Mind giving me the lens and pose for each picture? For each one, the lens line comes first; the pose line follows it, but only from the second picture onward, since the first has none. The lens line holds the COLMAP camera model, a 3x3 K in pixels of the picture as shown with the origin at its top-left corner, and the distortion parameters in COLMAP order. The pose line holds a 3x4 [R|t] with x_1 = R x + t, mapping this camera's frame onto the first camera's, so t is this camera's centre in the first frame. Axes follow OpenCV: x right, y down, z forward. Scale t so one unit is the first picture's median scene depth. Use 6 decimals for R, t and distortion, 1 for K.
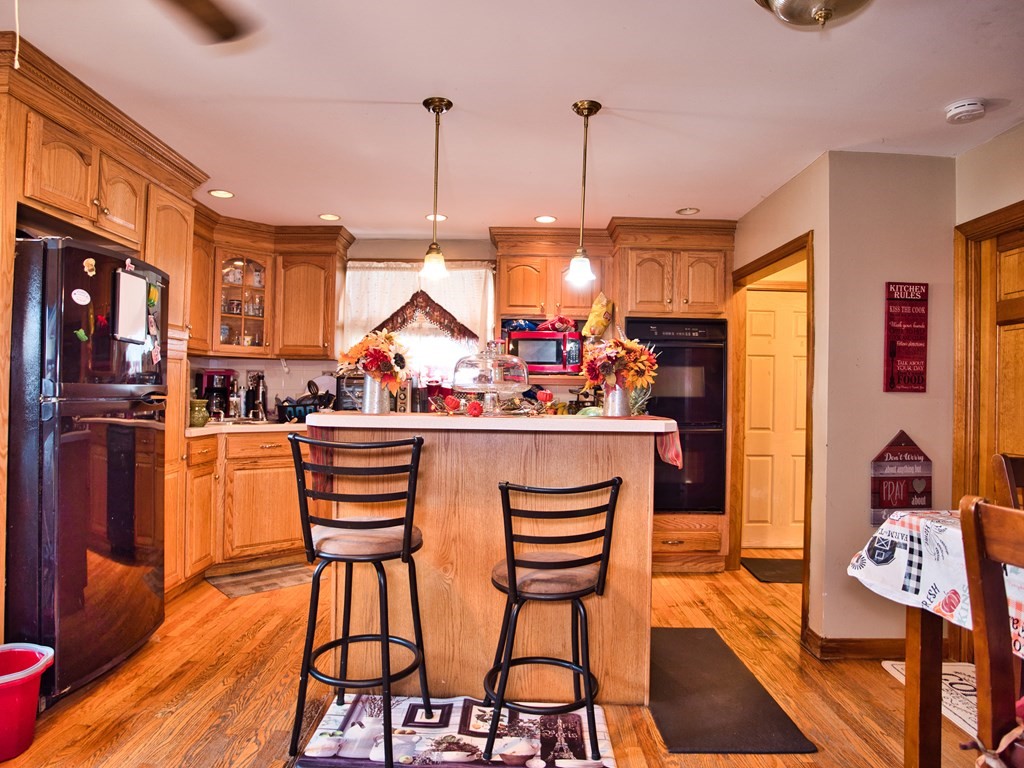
lens RADIAL K [[628.3, 0, 508.5], [0, 628.3, 391.0], [0, 0, 1]] dist [-0.074350, 0.022921]
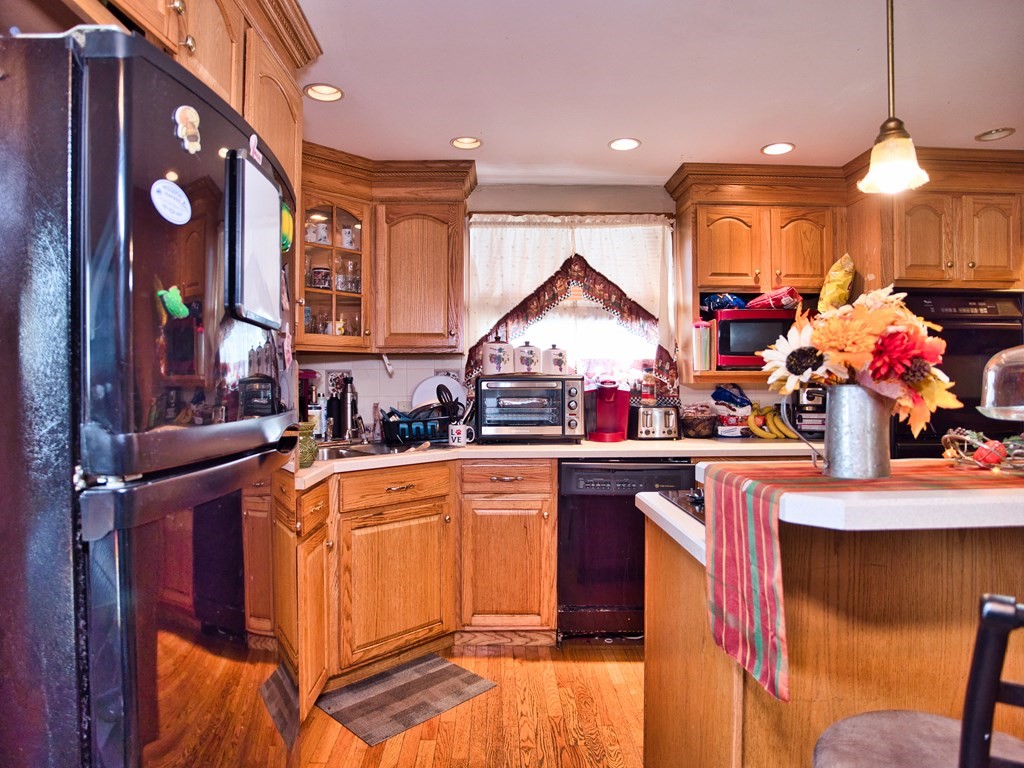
lens RADIAL K [[628.3, 0, 515.8], [0, 628.3, 392.4], [0, 0, 1]] dist [-0.074350, 0.022921]
pose [[0.999208, -0.019529, 0.034660, -0.265837], [0.018879, 0.999642, 0.018968, -0.020364], [-0.035018, -0.018298, 0.999219, 0.321148]]
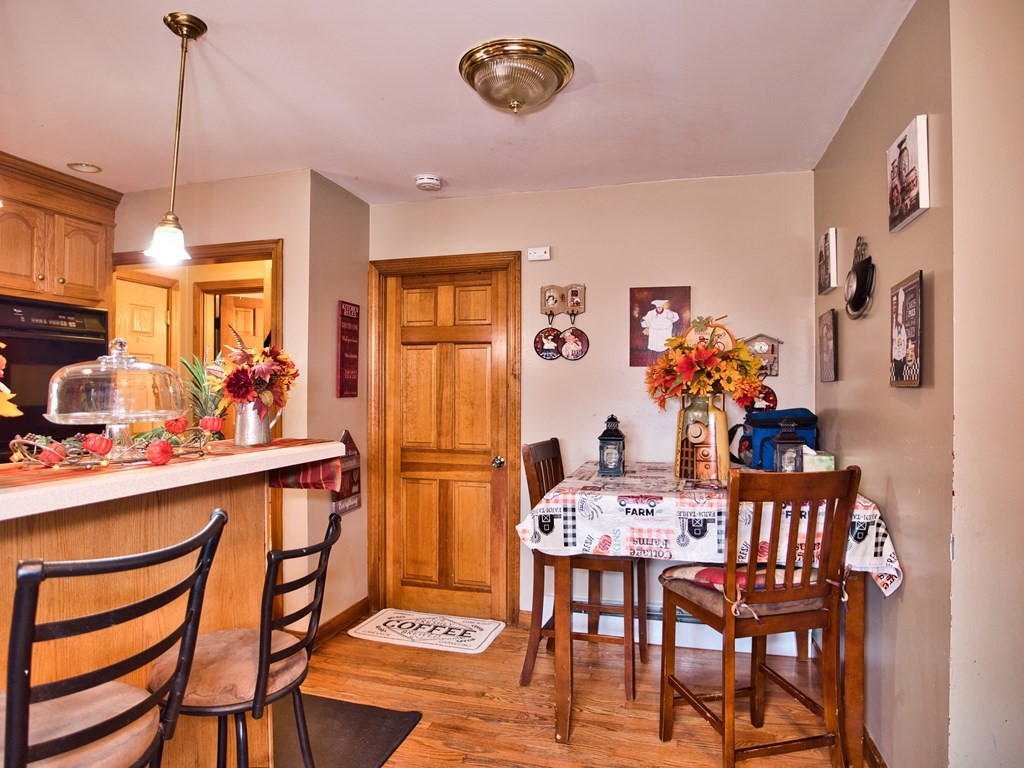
lens RADIAL K [[628.3, 0, 509.1], [0, 628.3, 393.1], [0, 0, 1]] dist [-0.074350, 0.022921]
pose [[0.274631, -0.021693, 0.961305, -0.284803], [-0.001240, 0.999737, 0.022915, -0.023406], [-0.961549, -0.007485, 0.274532, 0.264477]]
